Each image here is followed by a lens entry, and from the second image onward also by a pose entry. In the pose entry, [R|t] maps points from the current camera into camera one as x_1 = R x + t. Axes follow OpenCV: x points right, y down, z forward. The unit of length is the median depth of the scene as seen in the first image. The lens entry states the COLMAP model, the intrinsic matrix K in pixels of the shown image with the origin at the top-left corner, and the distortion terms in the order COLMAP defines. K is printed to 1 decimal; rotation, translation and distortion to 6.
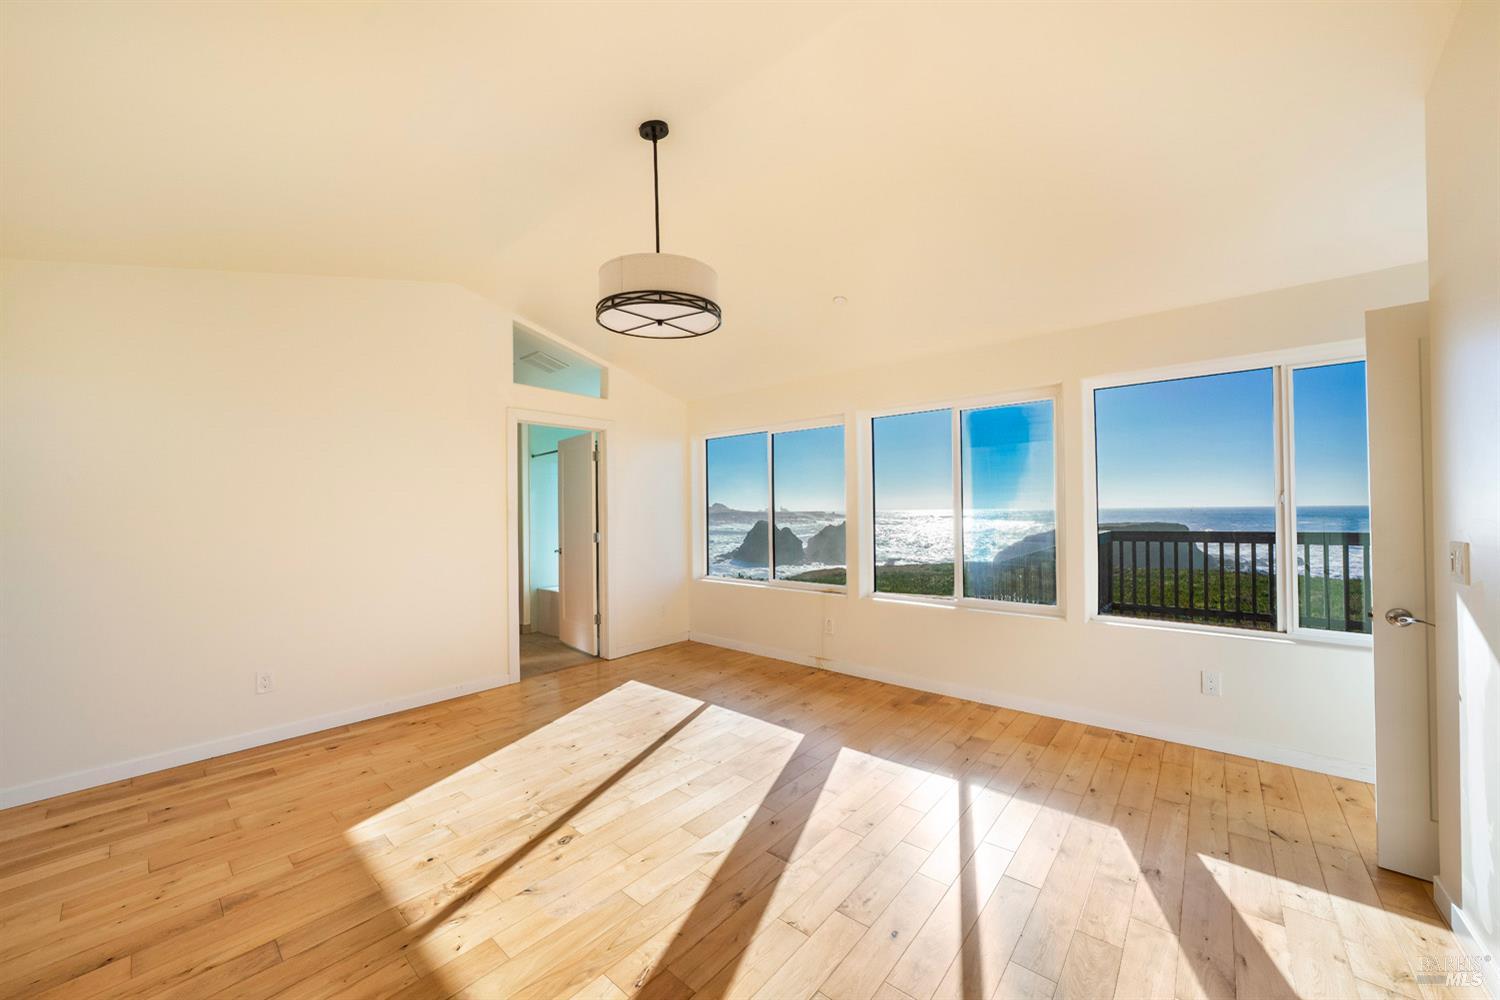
lens RADIAL K [[547.6, 0, 744.2], [0, 547.6, 508.8], [0, 0, 1]] dist [-0.015627, 0.000006]
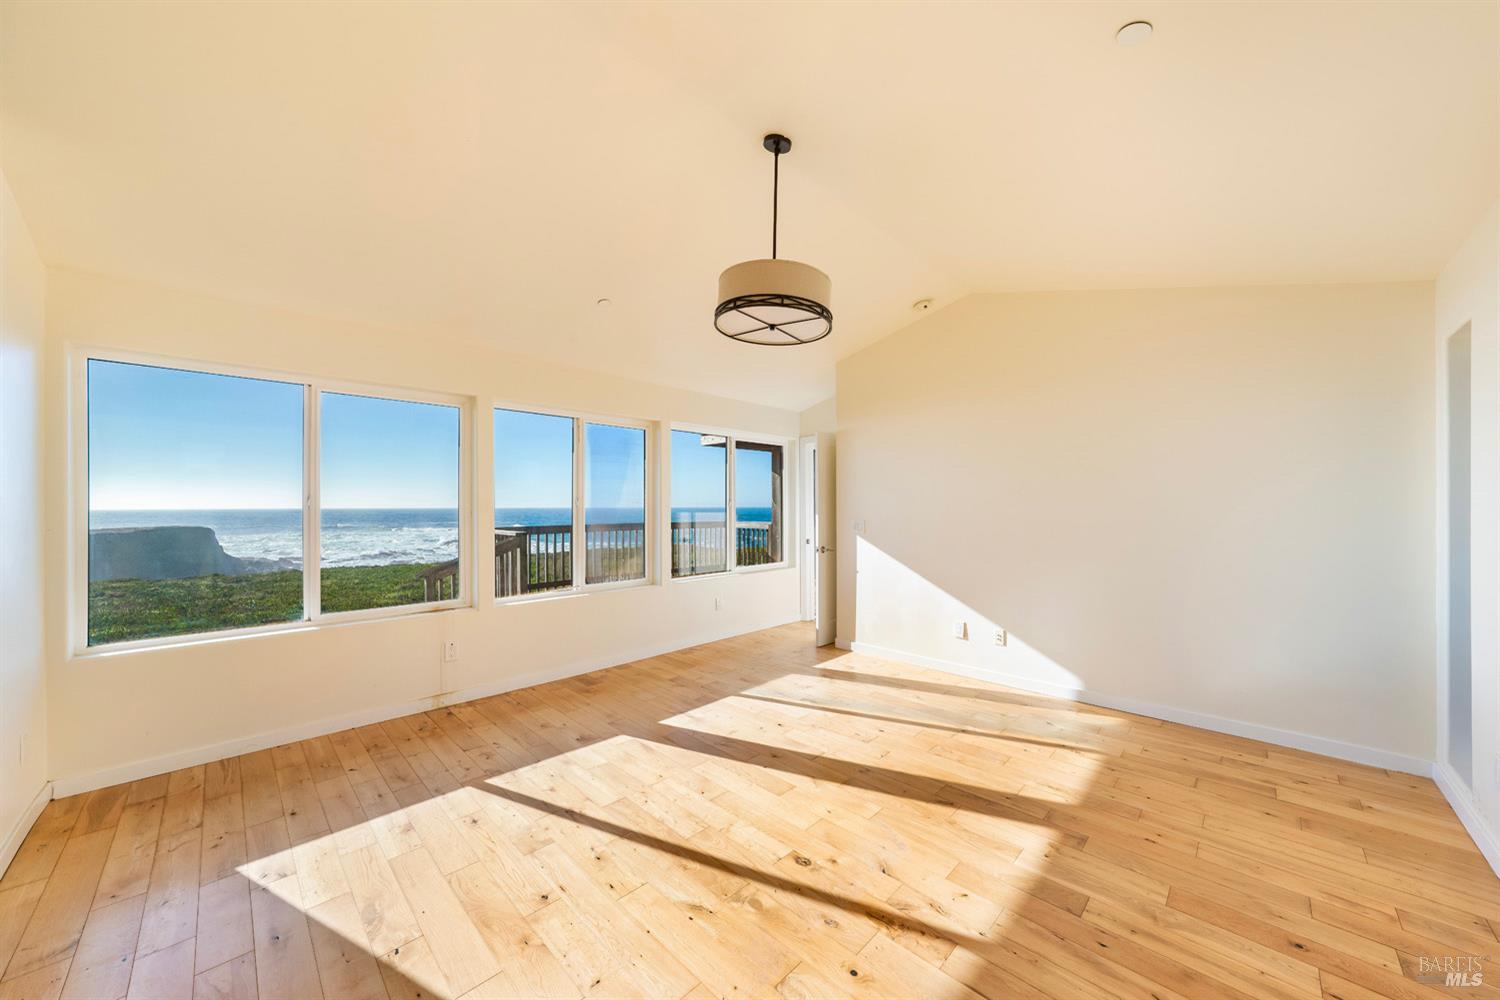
lens RADIAL K [[527.9, 0, 746.8], [0, 527.9, 508.3], [0, 0, 1]] dist [-0.022195, 0.000111]
pose [[0.063220, 0.007328, 0.997973, -0.678609], [-0.002287, 0.999971, -0.007198, 0.008197], [-0.997997, -0.001827, 0.063235, 0.583122]]
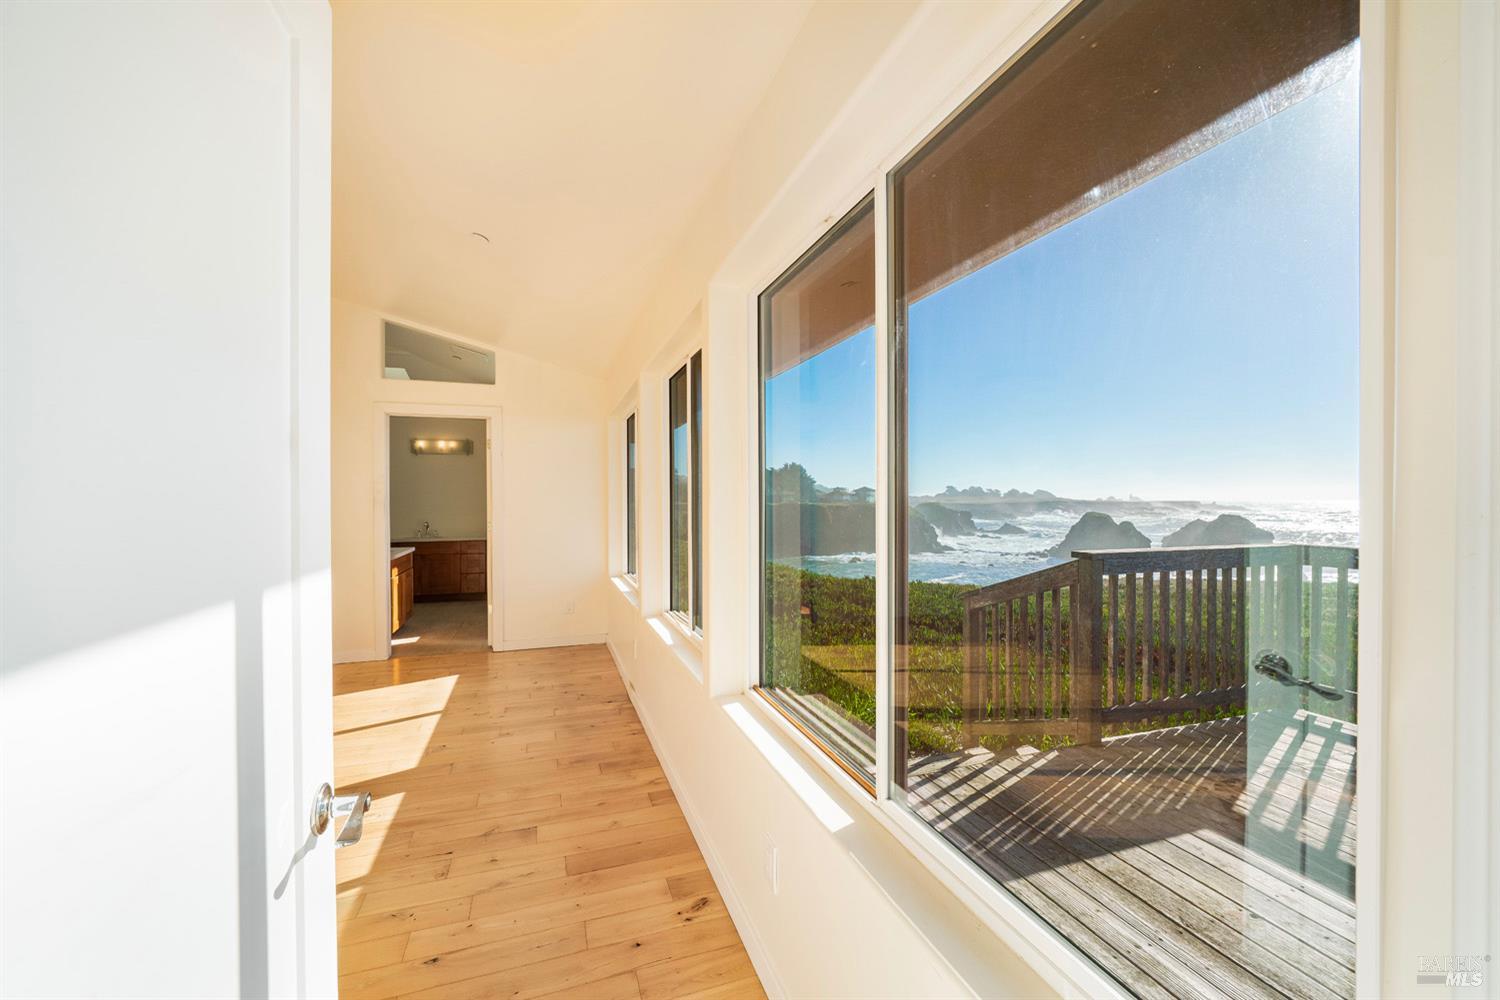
lens RADIAL K [[583.7, 0, 749.8], [0, 583.7, 505.7], [0, 0, 1]] dist [-0.001957, 0.000168]
pose [[0.871120, 0.012864, -0.490903, 0.814833], [-0.004738, 0.999830, 0.017793, -0.008483], [0.491048, -0.013174, 0.871033, 0.389734]]
